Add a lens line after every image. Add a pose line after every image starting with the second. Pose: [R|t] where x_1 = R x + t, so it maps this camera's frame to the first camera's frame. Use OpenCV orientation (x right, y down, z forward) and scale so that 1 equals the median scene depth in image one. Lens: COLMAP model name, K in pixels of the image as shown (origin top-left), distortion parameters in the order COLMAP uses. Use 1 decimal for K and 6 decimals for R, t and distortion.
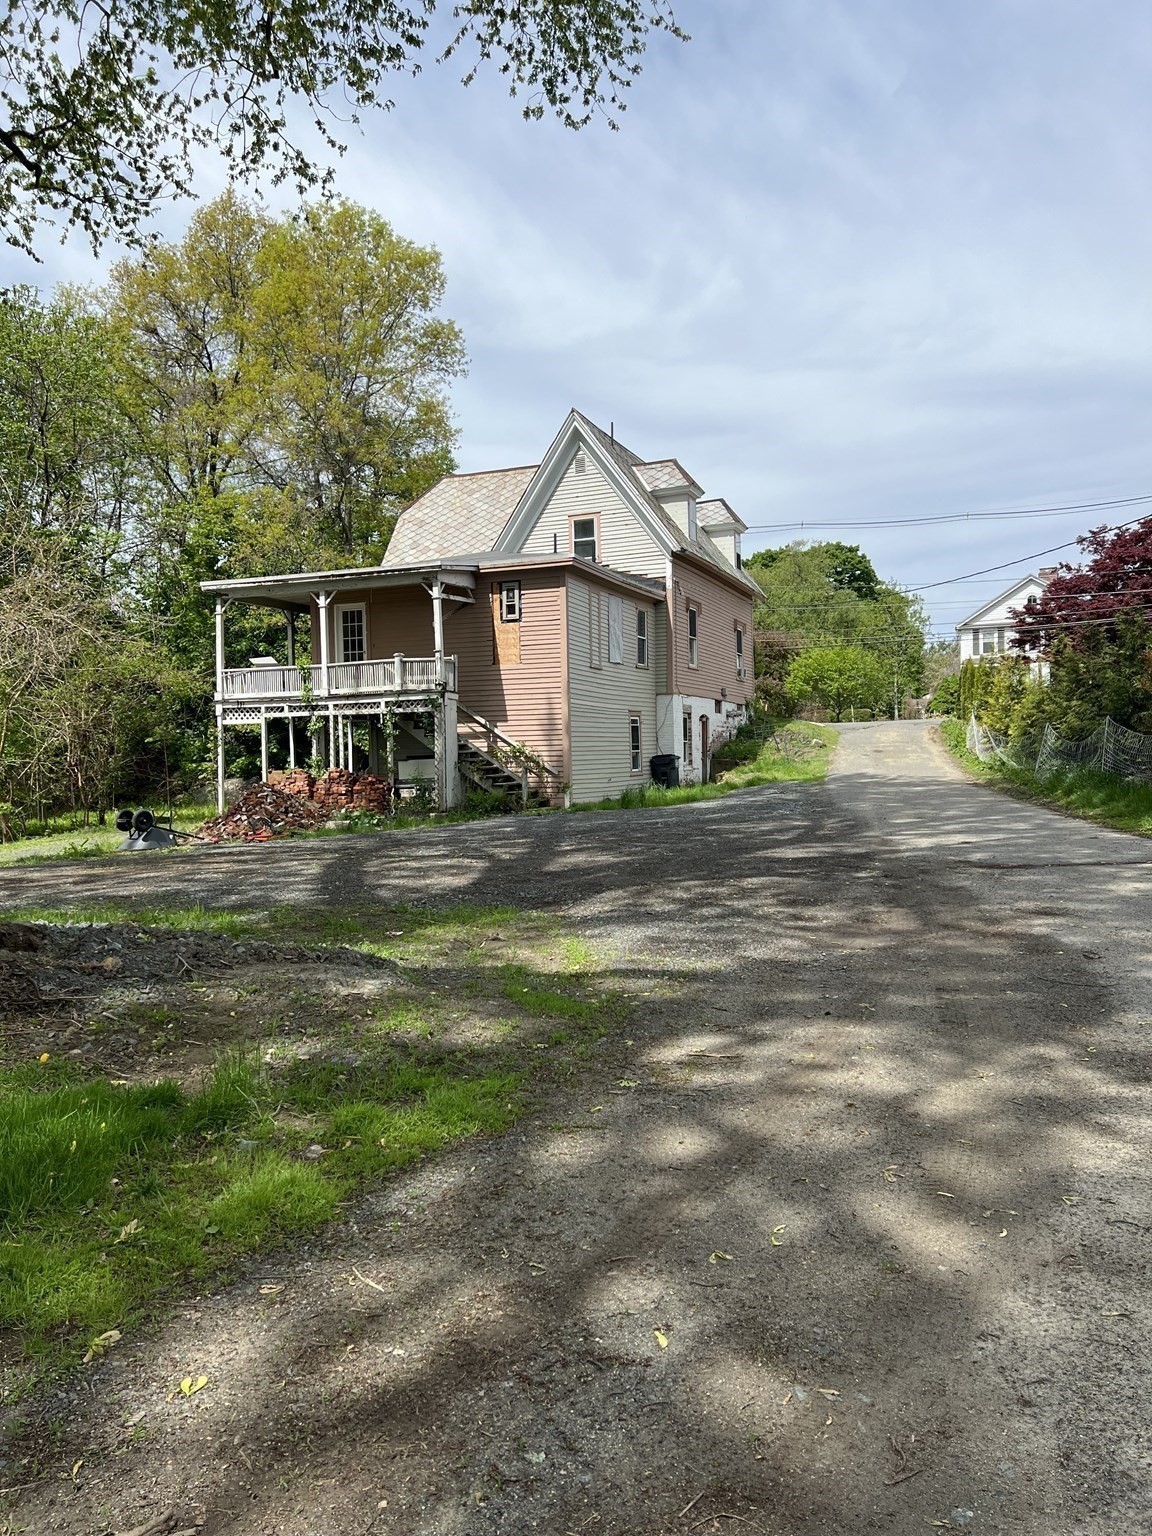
lens RADIAL K [[1168.6, 0, 575.4], [0, 1168.6, 768.3], [0, 0, 1]] dist [0.000663, 0.000112]
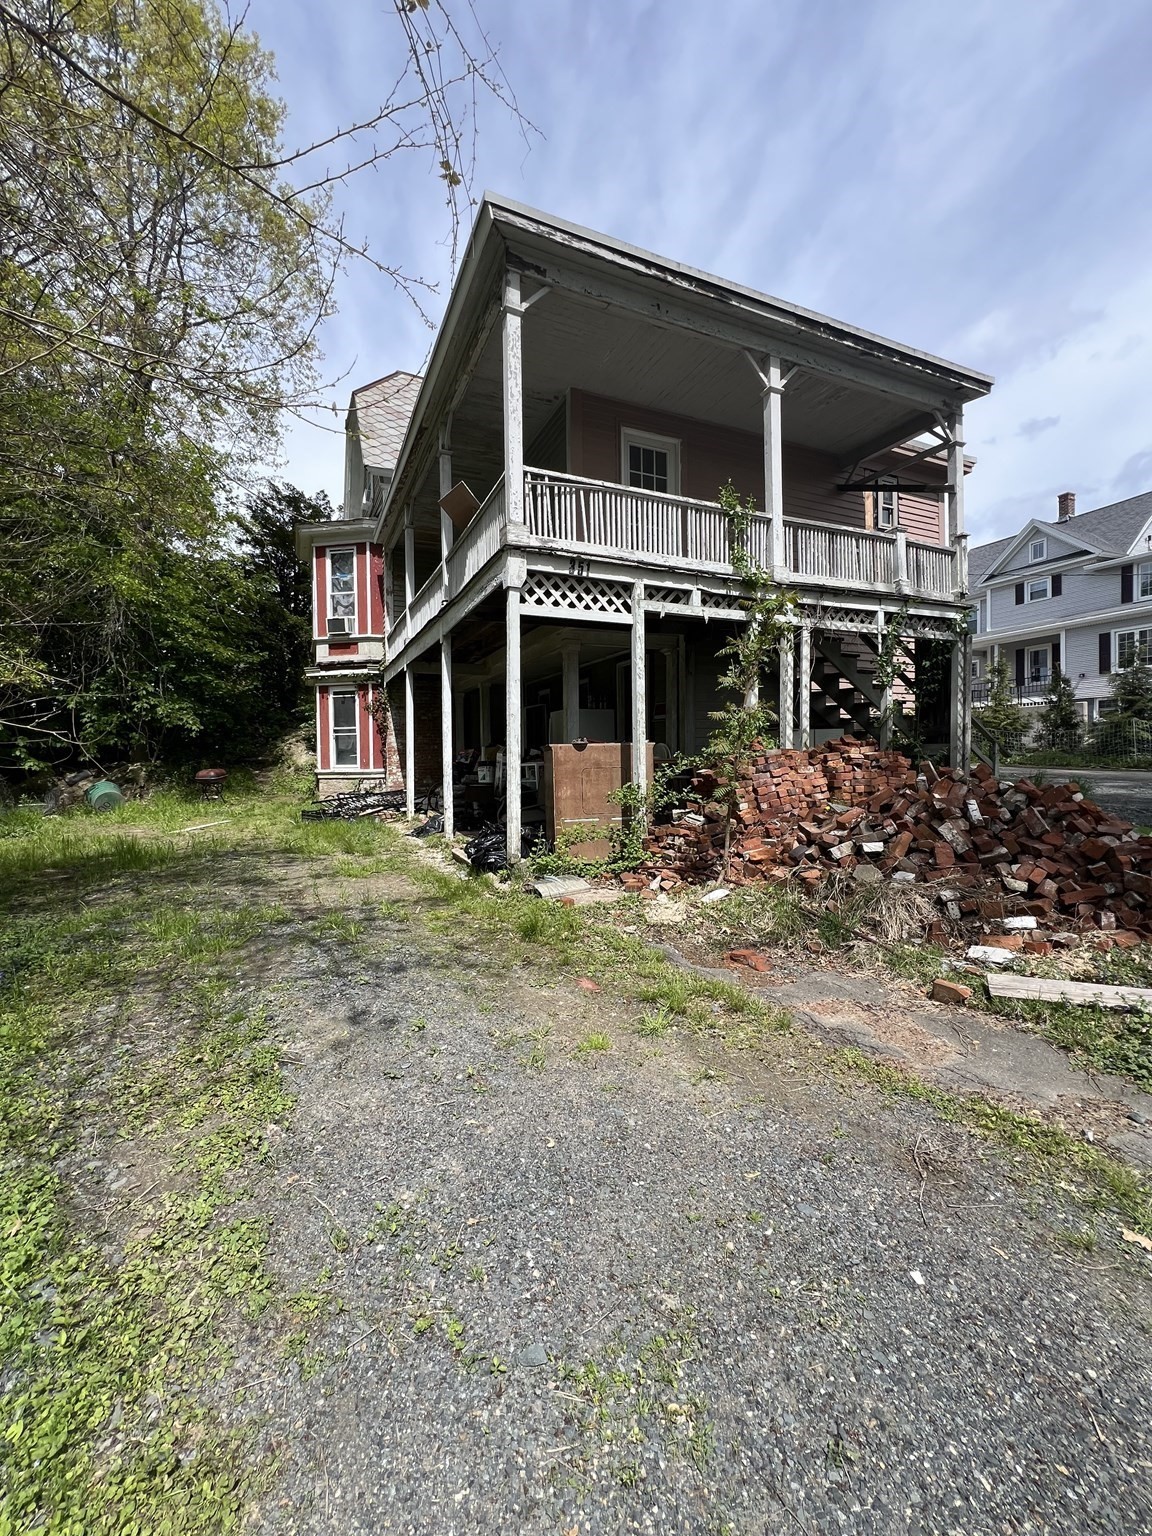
lens RADIAL K [[616.9, 0, 575.3], [0, 616.9, 766.6], [0, 0, 1]] dist [0.000042, 0.000002]
pose [[0.689136, -0.005499, 0.724611, -0.447949], [0.003208, 0.999985, 0.004538, 0.010912], [-0.724625, -0.000803, 0.689143, 0.879412]]
